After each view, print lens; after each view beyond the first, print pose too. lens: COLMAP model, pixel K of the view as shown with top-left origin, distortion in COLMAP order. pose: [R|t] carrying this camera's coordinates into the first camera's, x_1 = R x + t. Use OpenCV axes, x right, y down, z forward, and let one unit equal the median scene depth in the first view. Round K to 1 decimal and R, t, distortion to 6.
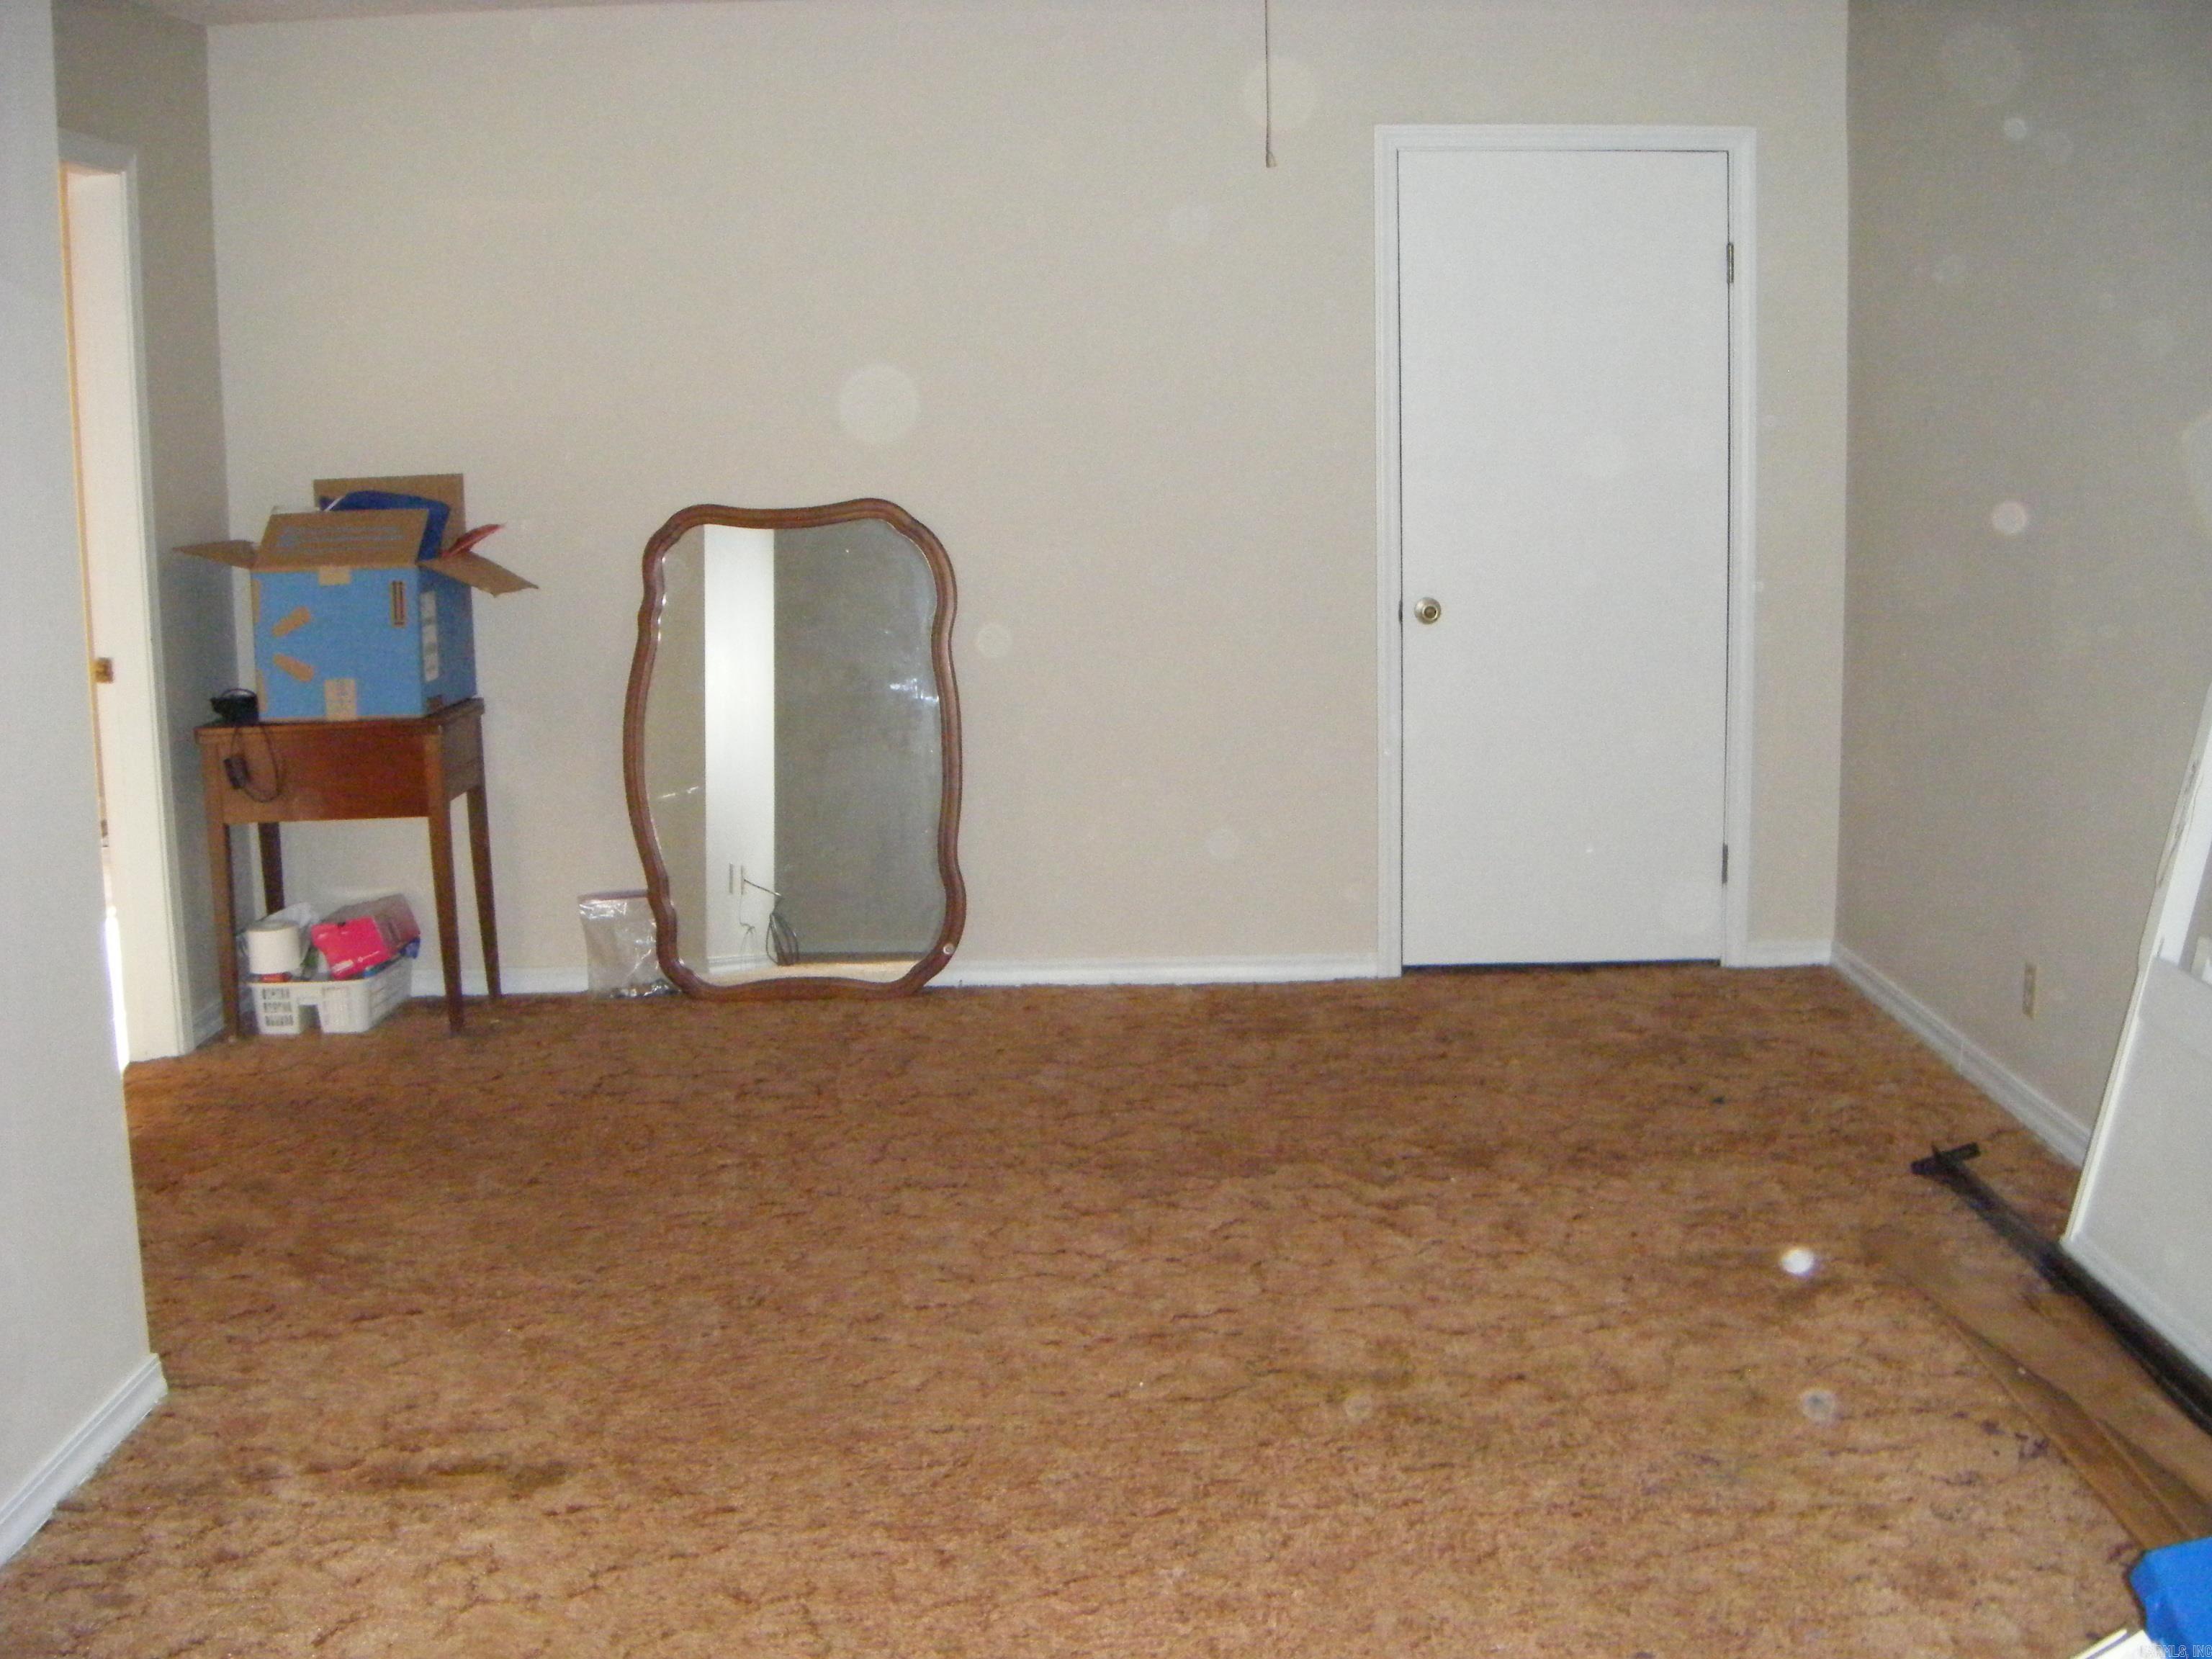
lens RADIAL K [[2530.7, 0, 1109.4], [0, 2530.7, 833.6], [0, 0, 1]] dist [-0.193146, 0.000000]
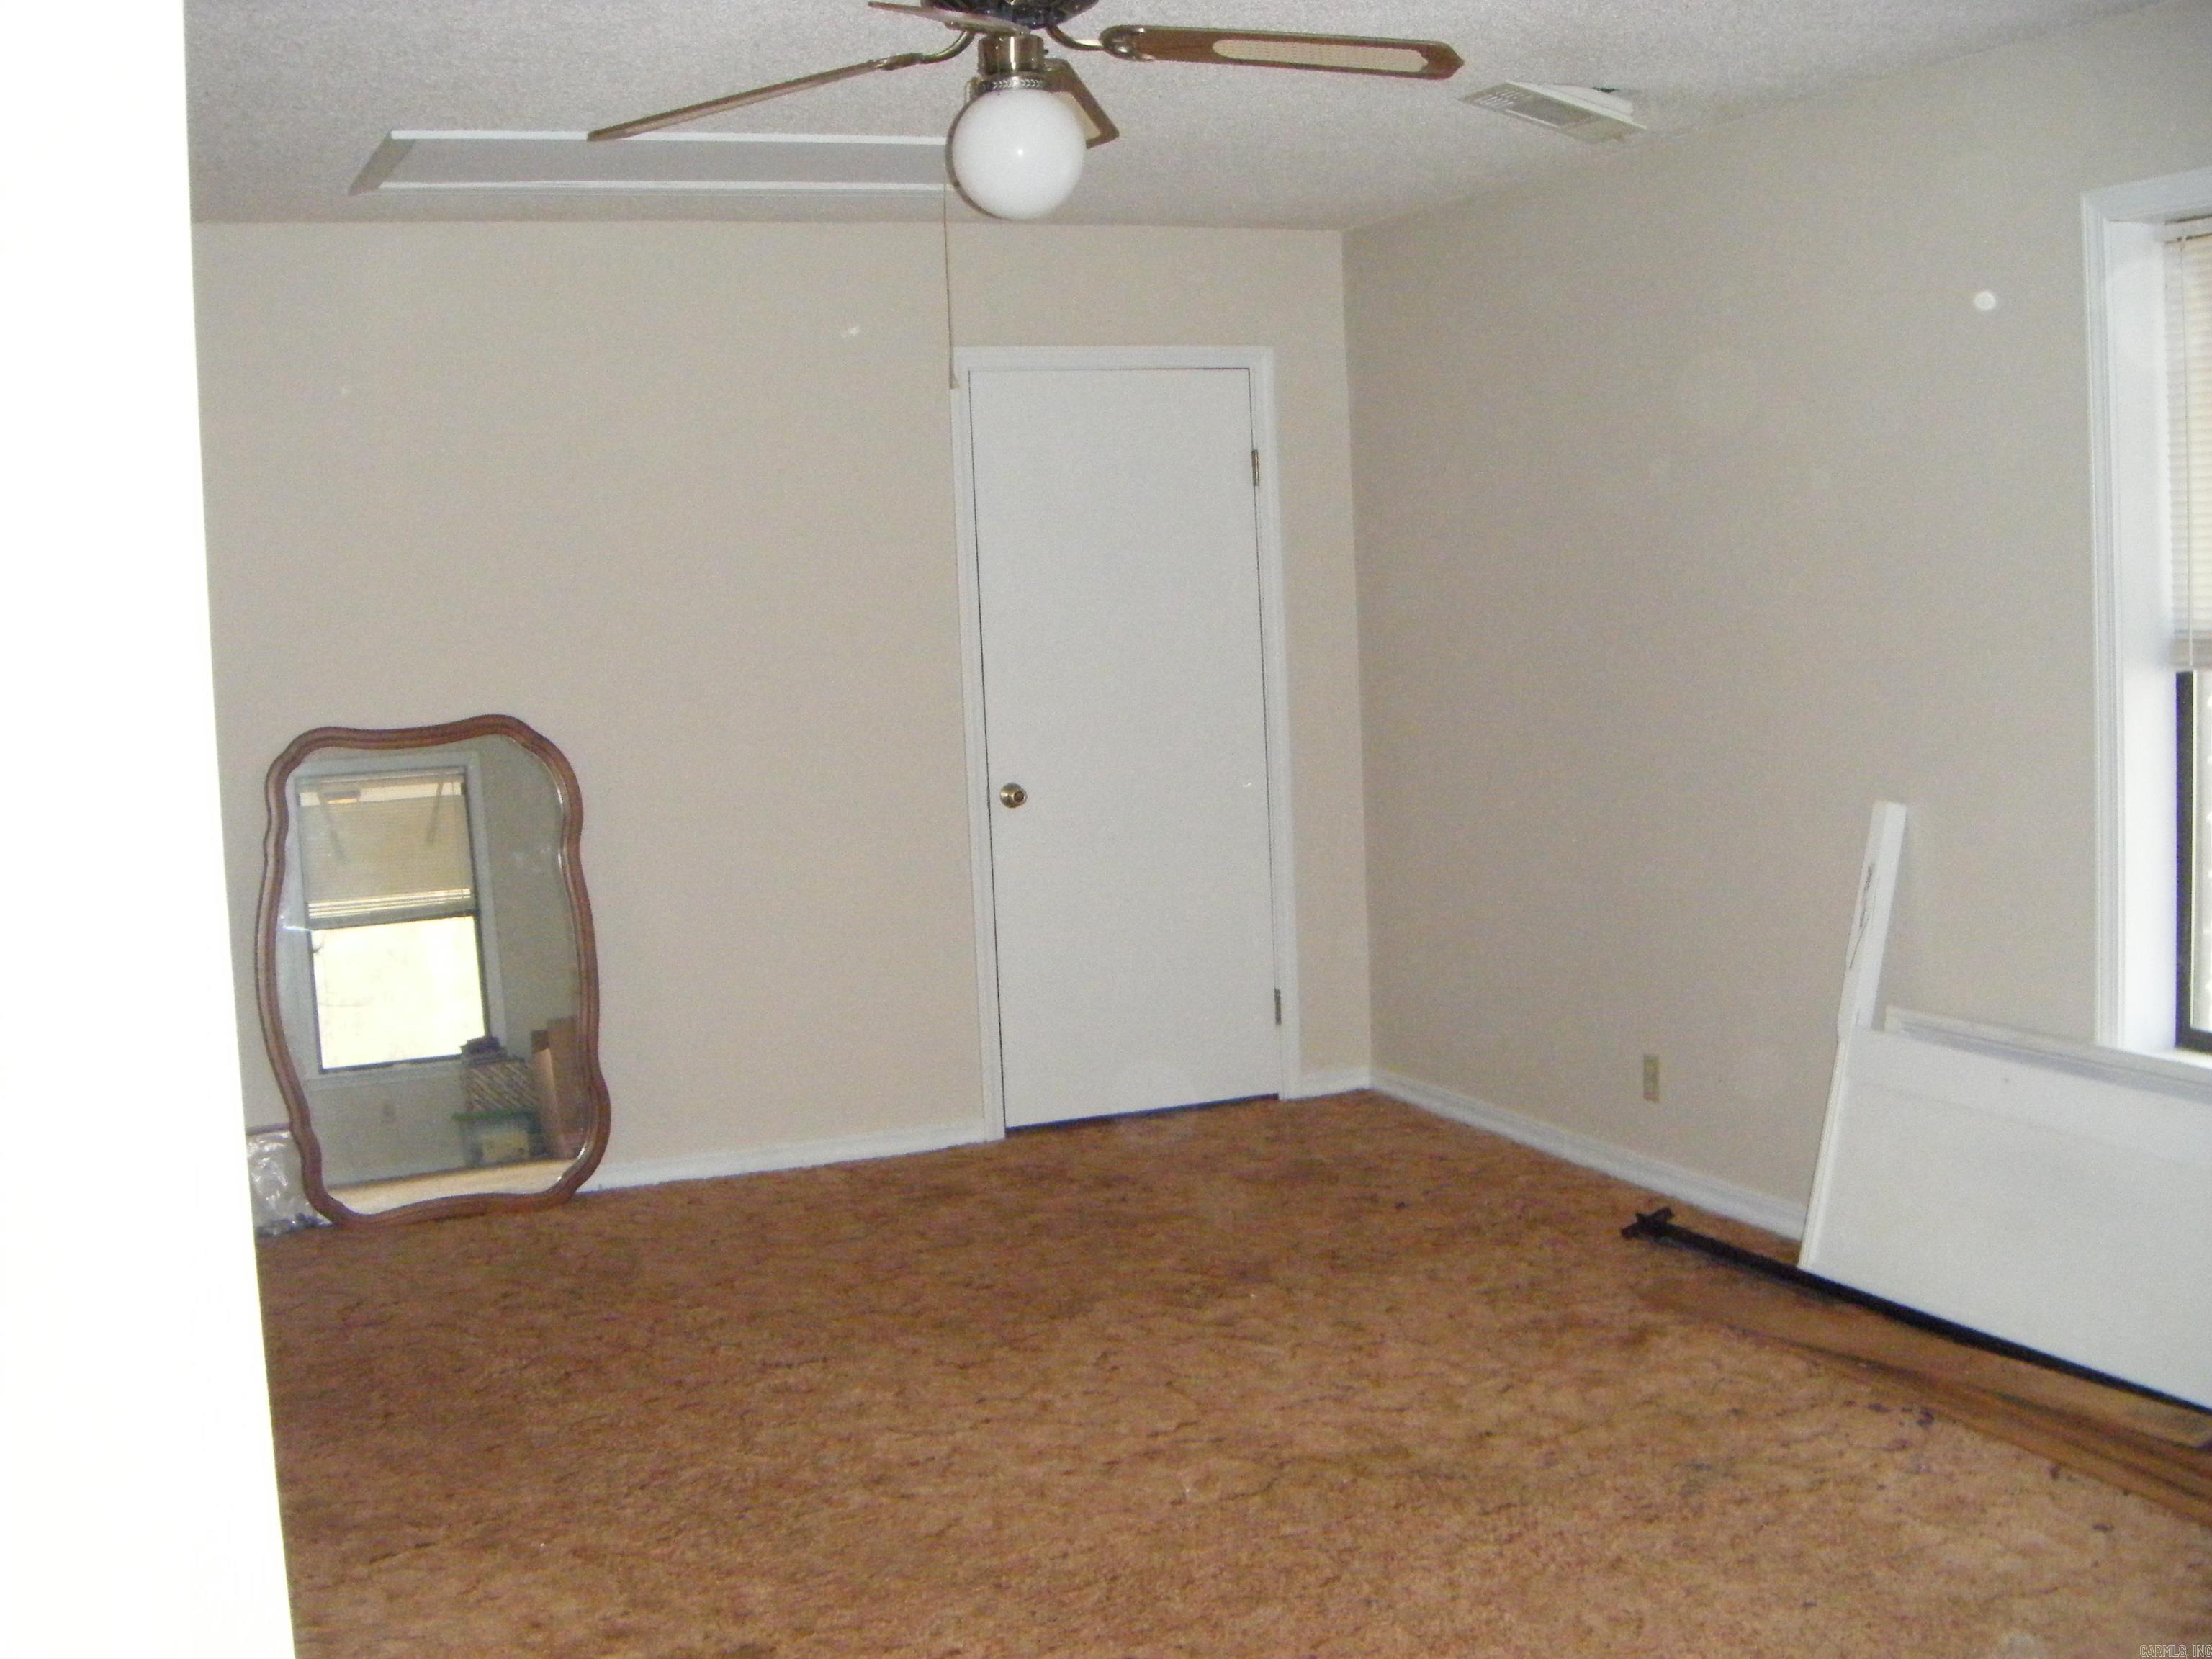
lens RADIAL K [[2530.7, 0, 1110.7], [0, 2530.7, 822.2], [0, 0, 1]] dist [-0.193146, 0.000000]
pose [[0.924236, -0.057648, 0.377445, -0.350268], [0.089568, 0.993687, -0.067553, -0.000139], [-0.371168, 0.096242, 0.923565, -0.018974]]
